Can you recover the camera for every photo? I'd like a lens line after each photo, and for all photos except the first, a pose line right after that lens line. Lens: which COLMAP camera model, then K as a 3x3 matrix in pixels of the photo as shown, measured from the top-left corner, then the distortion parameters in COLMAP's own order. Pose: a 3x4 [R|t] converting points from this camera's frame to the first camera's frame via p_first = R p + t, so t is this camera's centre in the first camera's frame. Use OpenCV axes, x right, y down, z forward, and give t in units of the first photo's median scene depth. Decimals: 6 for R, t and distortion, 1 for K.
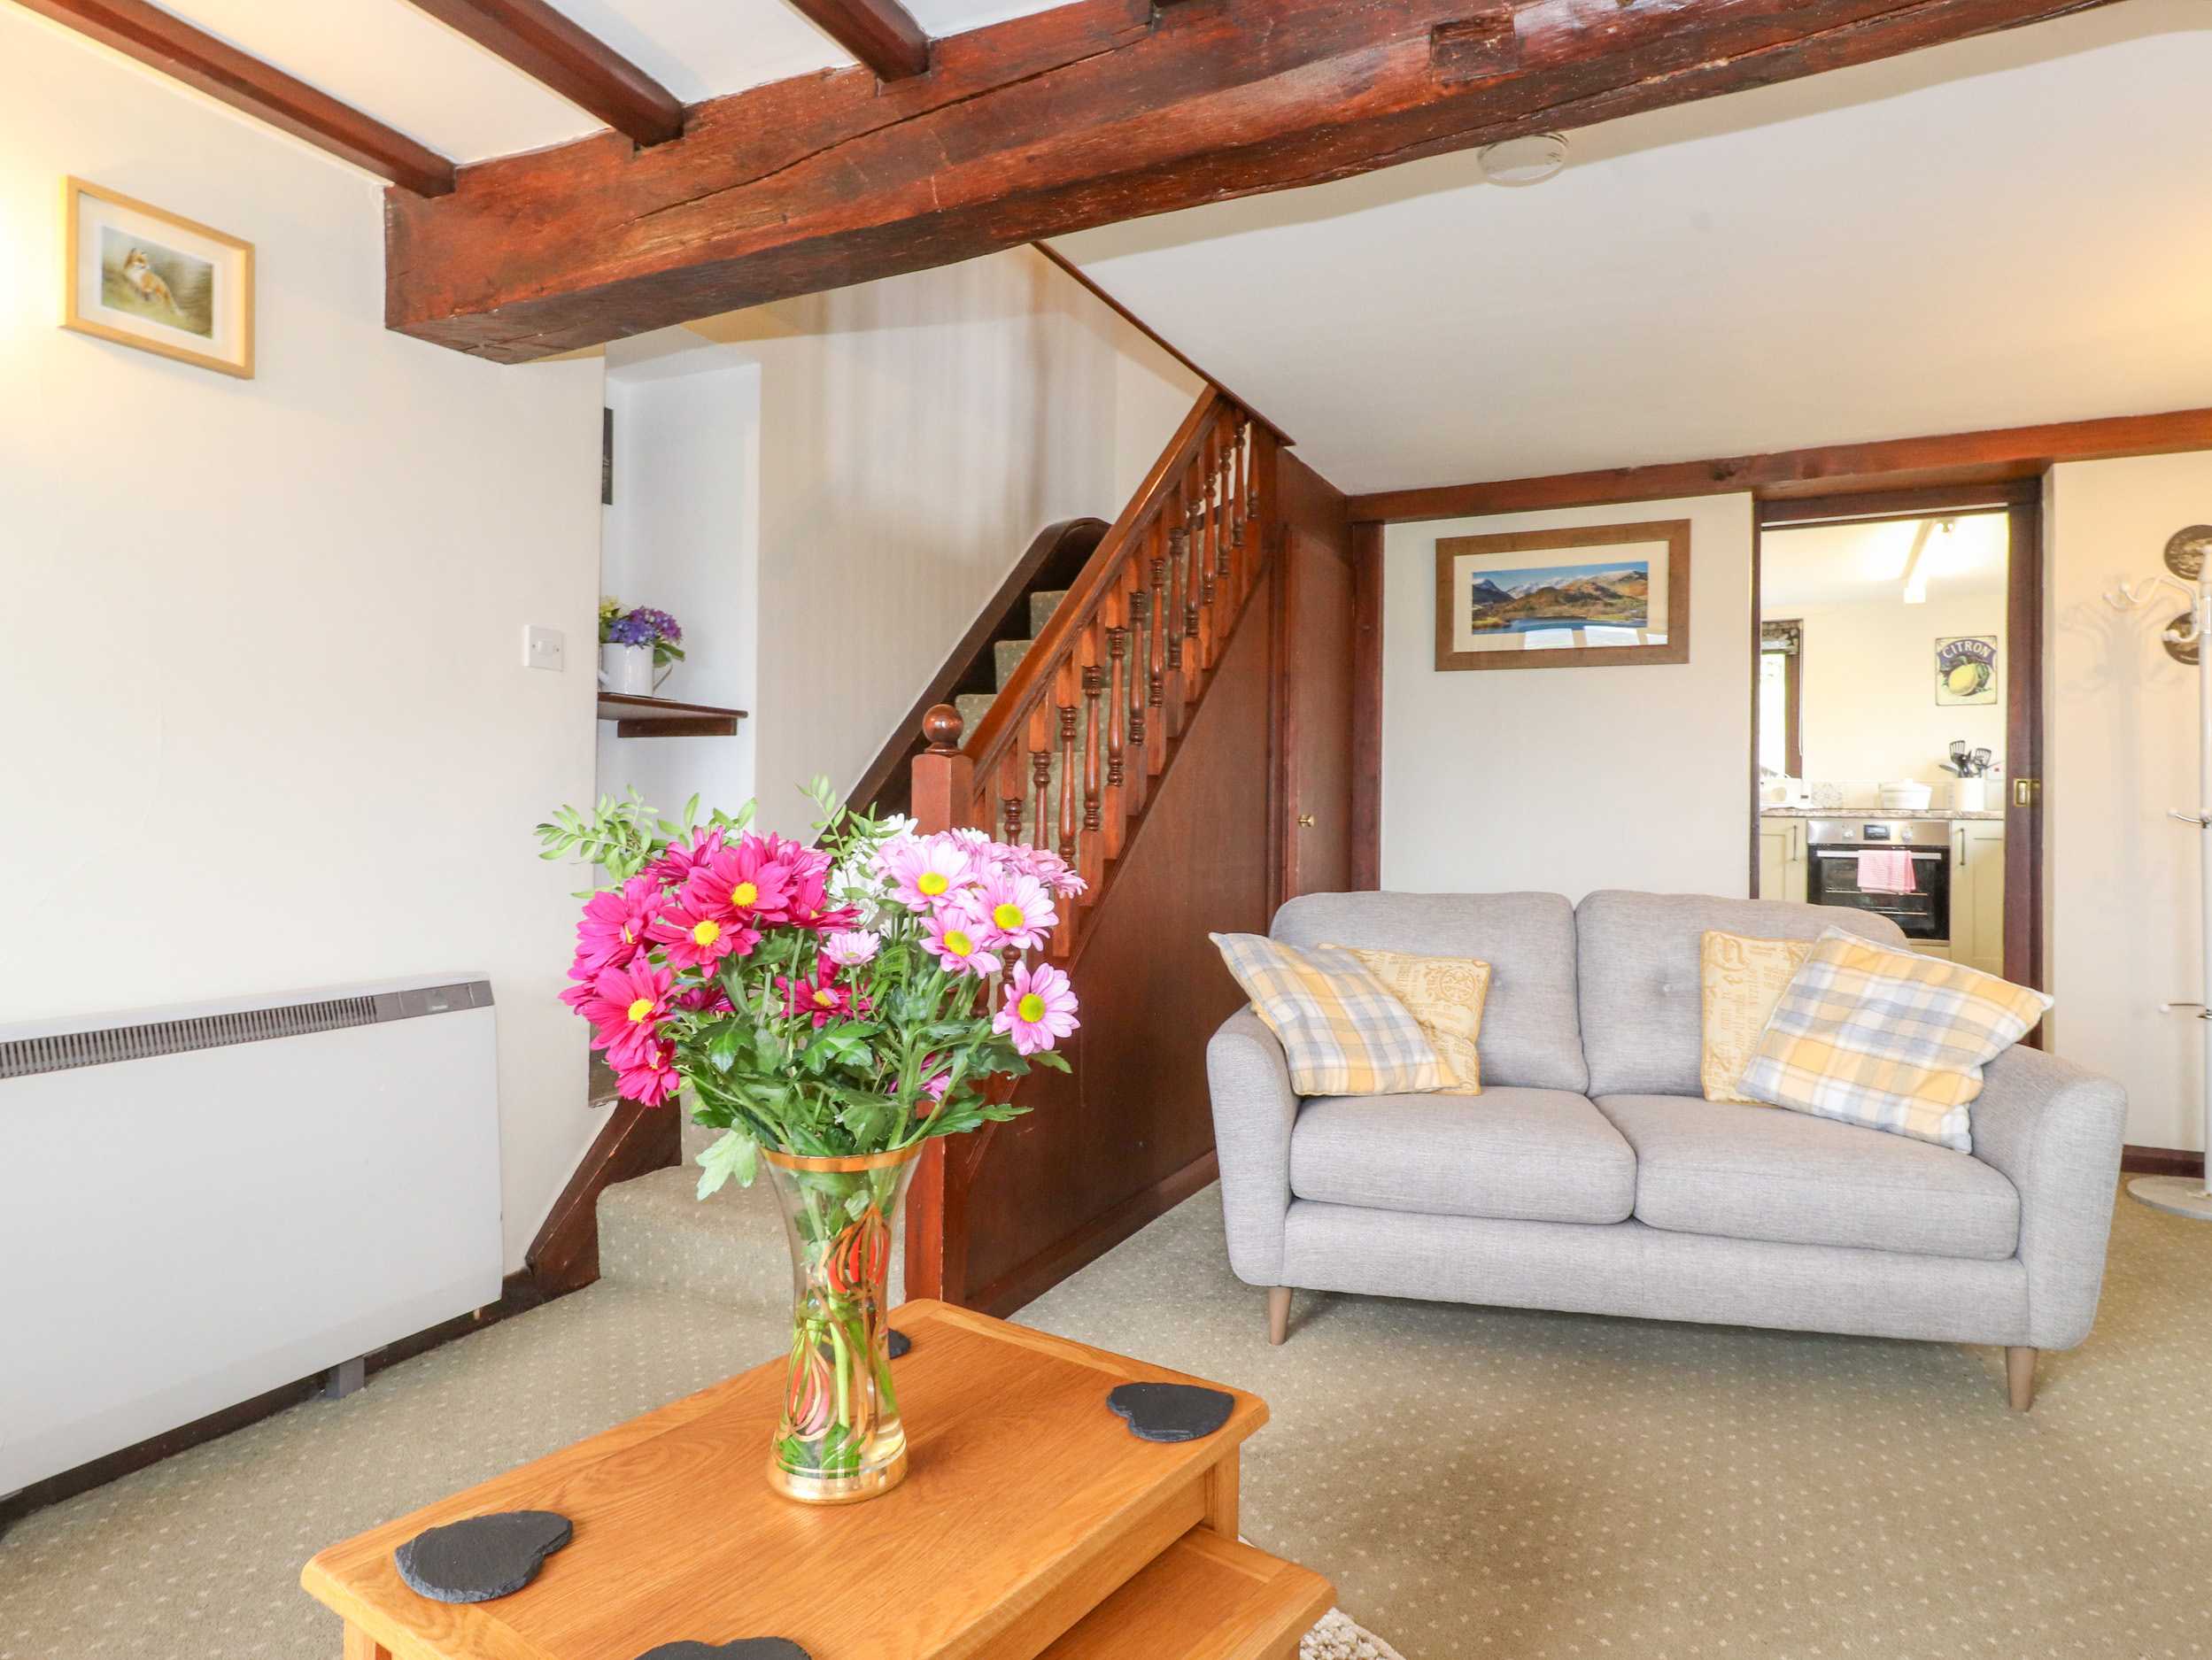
lens RADIAL K [[1288.7, 0, 1098.5], [0, 1288.7, 805.4], [0, 0, 1]] dist [-0.000610, -0.001248]
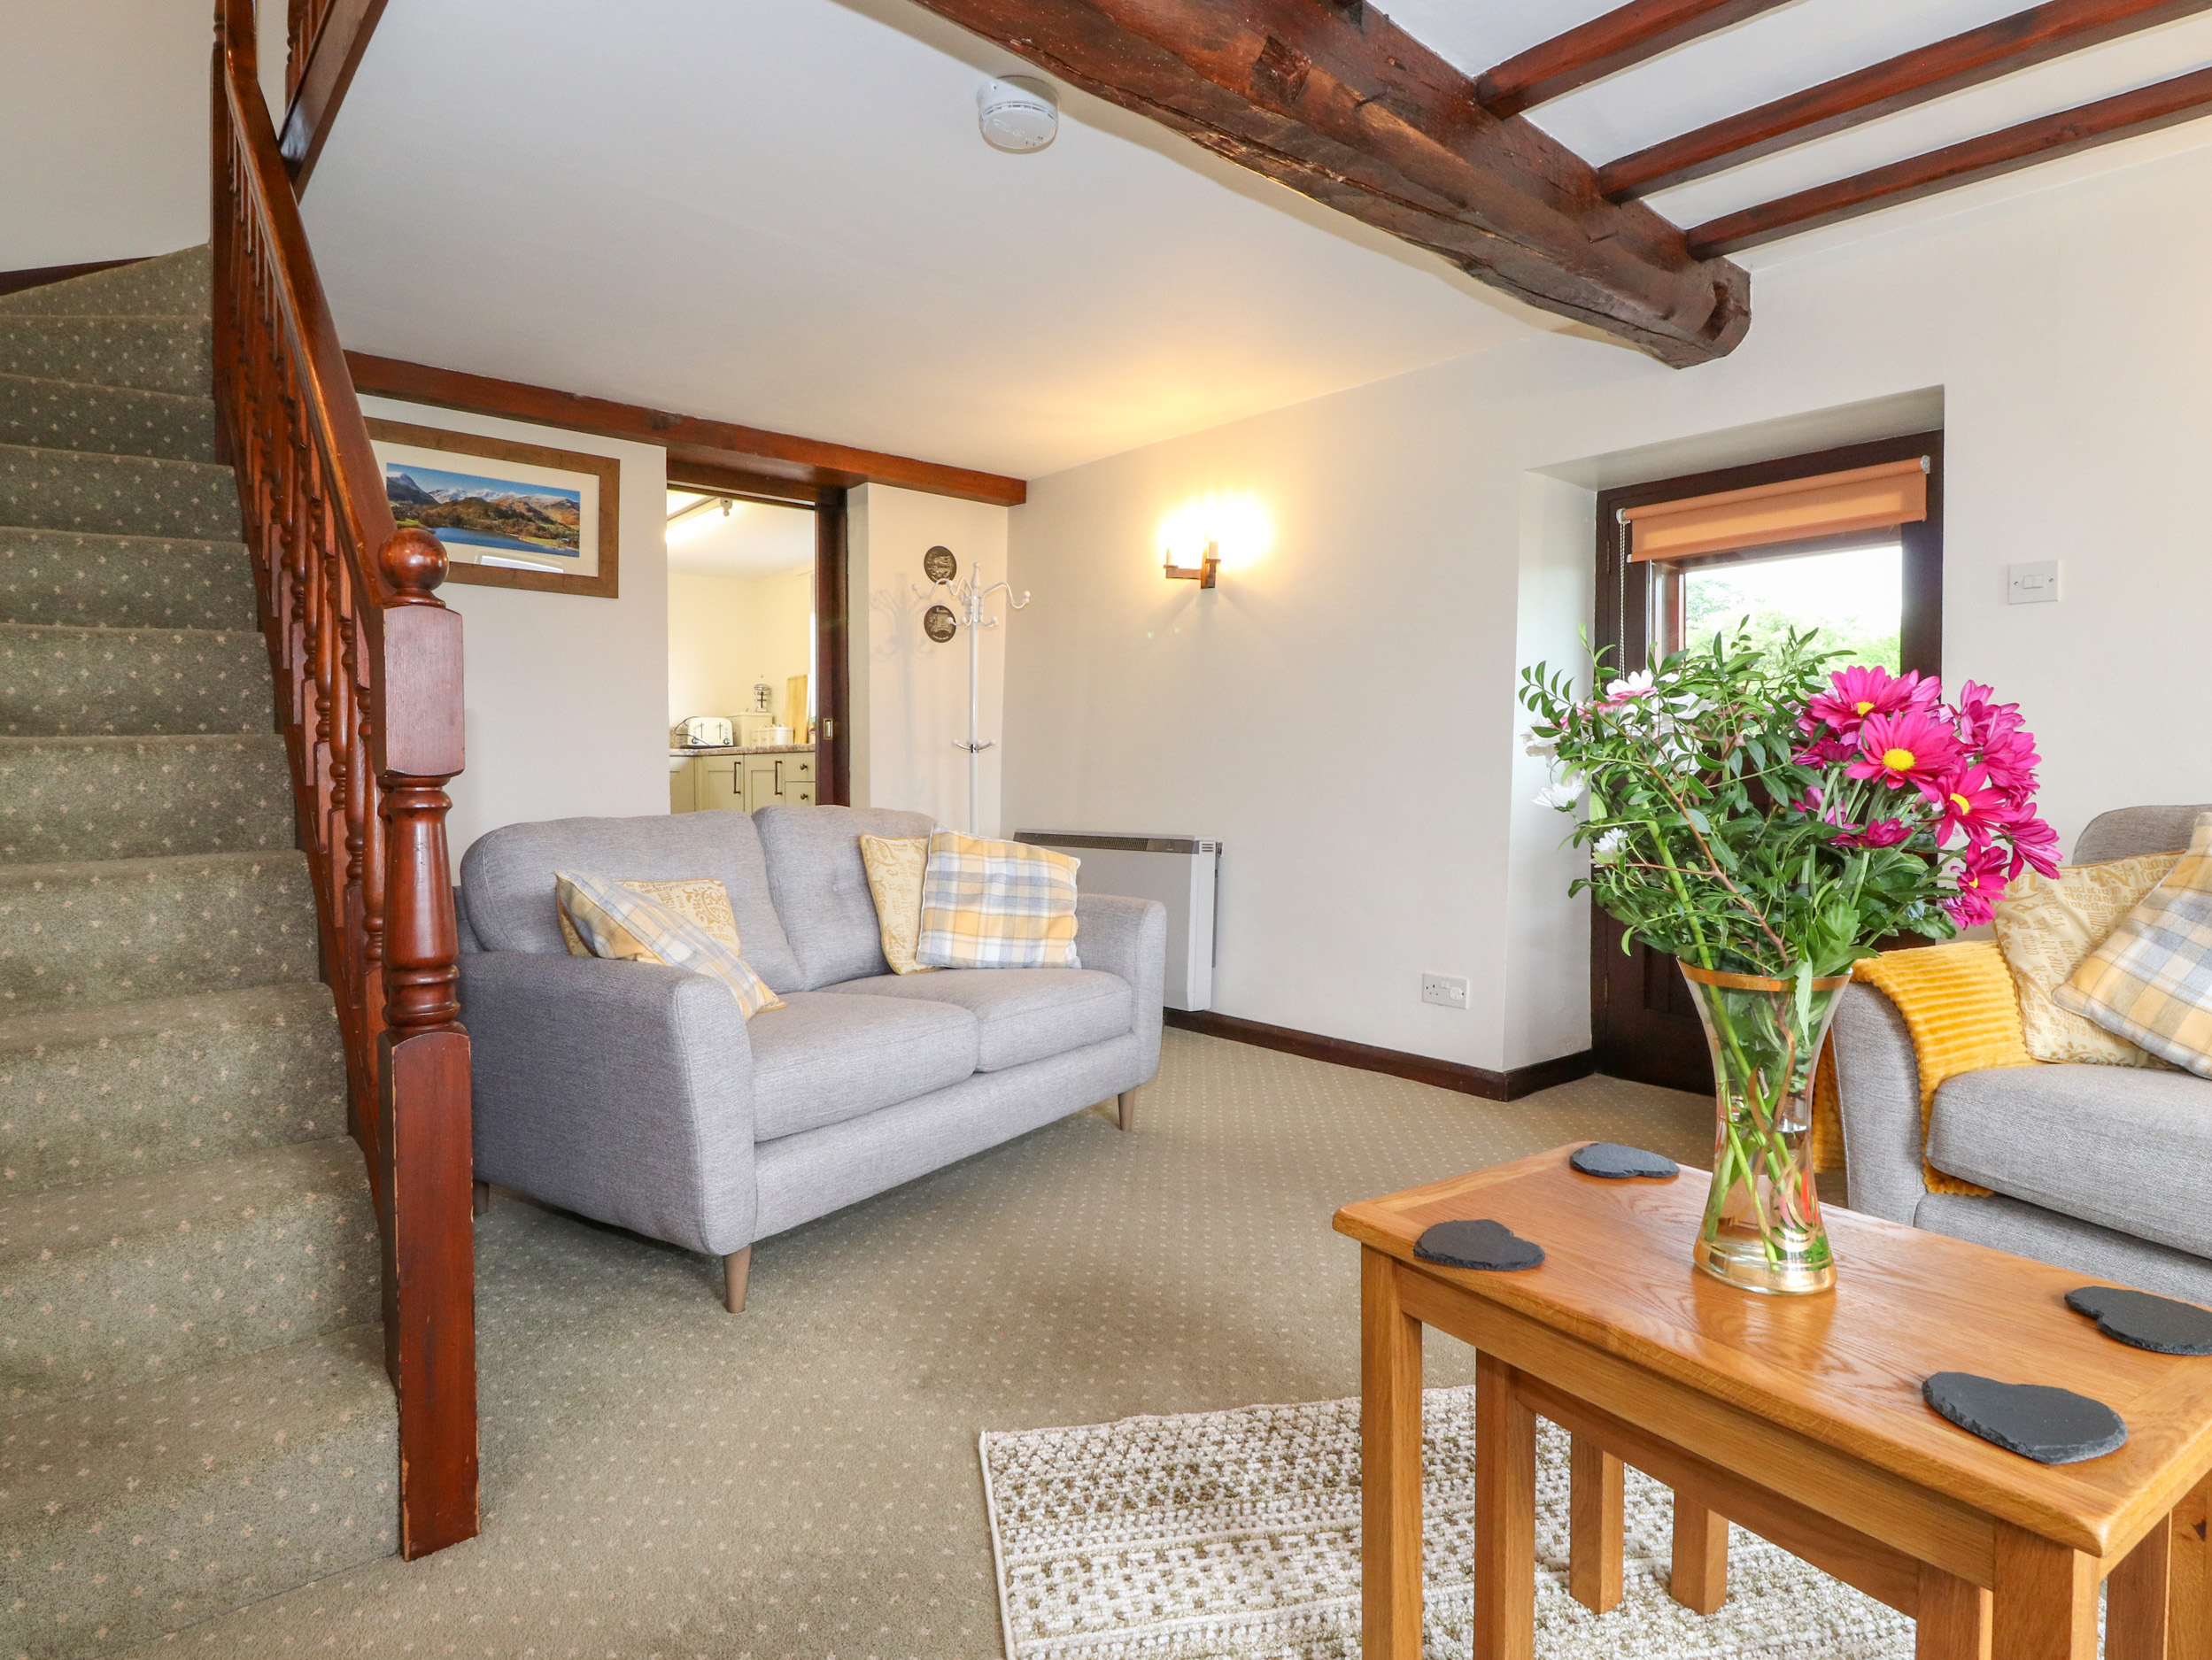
lens RADIAL K [[1207.2, 0, 1105.9], [0, 1207.2, 809.8], [0, 0, 1]] dist [-0.001430, -0.014789]
pose [[0.379617, -0.039570, 0.924297, -0.350691], [0.000203, 0.999088, 0.042688, 0.022242], [-0.925144, -0.016017, 0.379279, 0.299345]]
